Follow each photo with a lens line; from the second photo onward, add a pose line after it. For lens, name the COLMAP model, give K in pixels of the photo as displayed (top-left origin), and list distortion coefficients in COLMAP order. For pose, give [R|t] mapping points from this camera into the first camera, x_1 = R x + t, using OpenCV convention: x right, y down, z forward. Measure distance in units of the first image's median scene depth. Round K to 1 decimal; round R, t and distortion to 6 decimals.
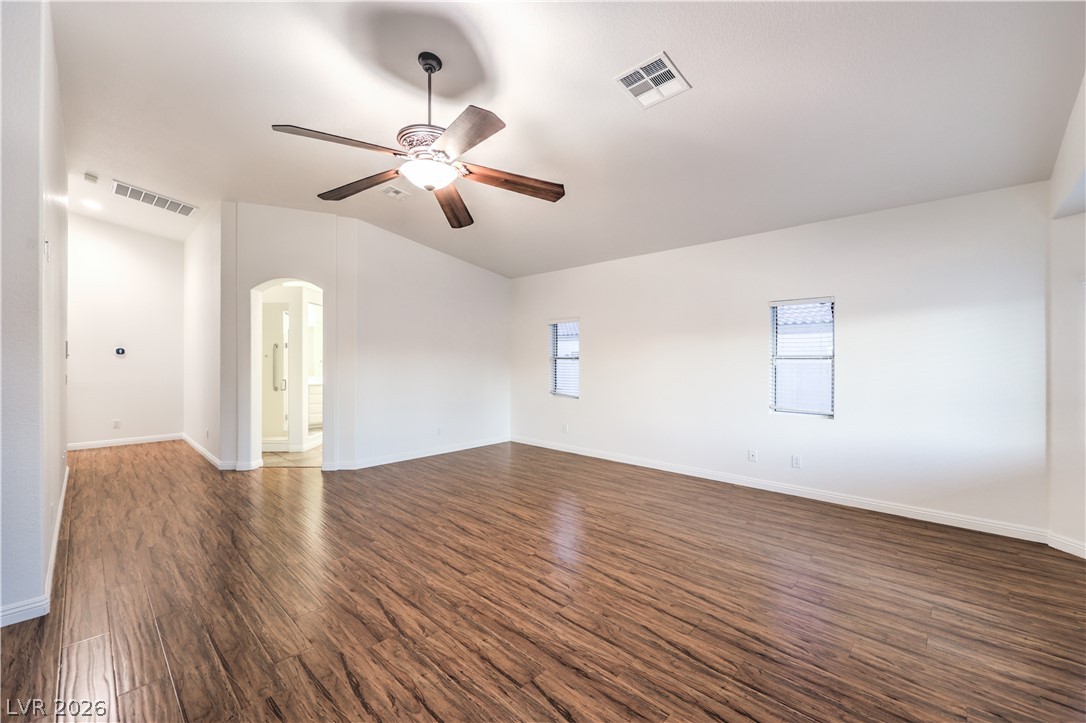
lens RADIAL K [[437.7, 0, 544.5], [0, 437.7, 361.0], [0, 0, 1]] dist [-0.003890, 0.001432]
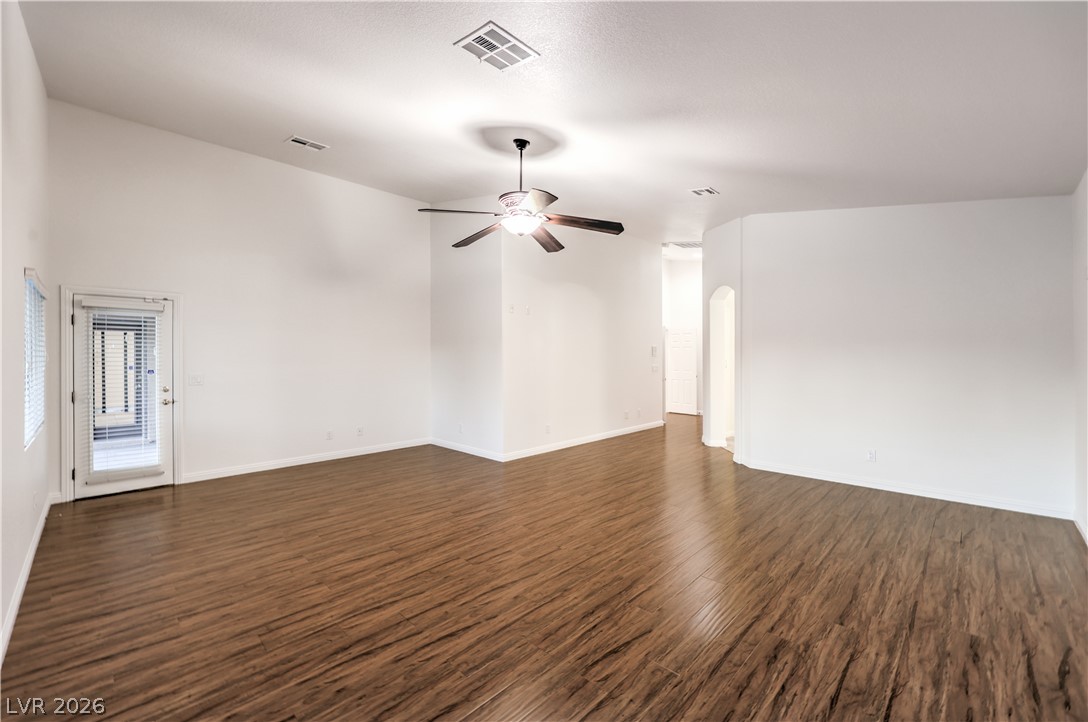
lens RADIAL K [[438.5, 0, 553.4], [0, 438.5, 356.3], [0, 0, 1]] dist [-0.003890, 0.001432]
pose [[-0.000825, 0.001212, -0.999999, 1.255446], [0.000373, 0.999999, 0.001212, -0.016634], [1.000000, -0.000372, -0.000826, 1.221708]]
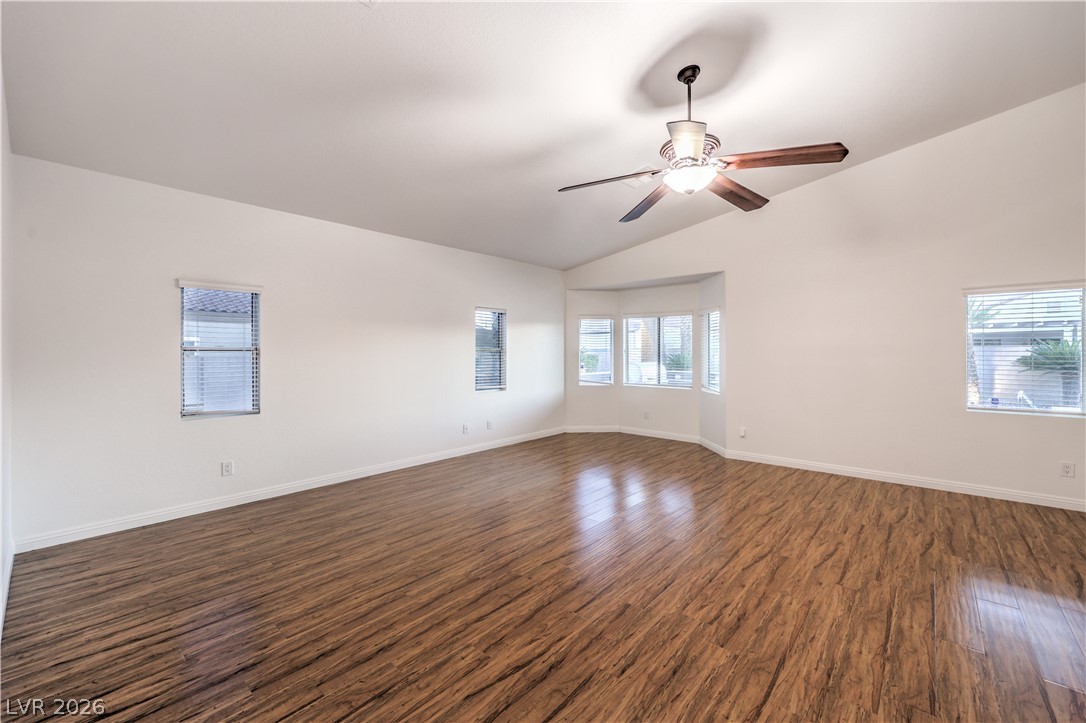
lens RADIAL K [[437.7, 0, 537.4], [0, 437.7, 357.1], [0, 0, 1]] dist [-0.003890, 0.001432]
pose [[-0.023441, -0.013840, 0.999629, -1.478041], [0.007513, 0.999873, 0.014020, -0.012507], [-0.999697, 0.007839, -0.023334, 1.553792]]
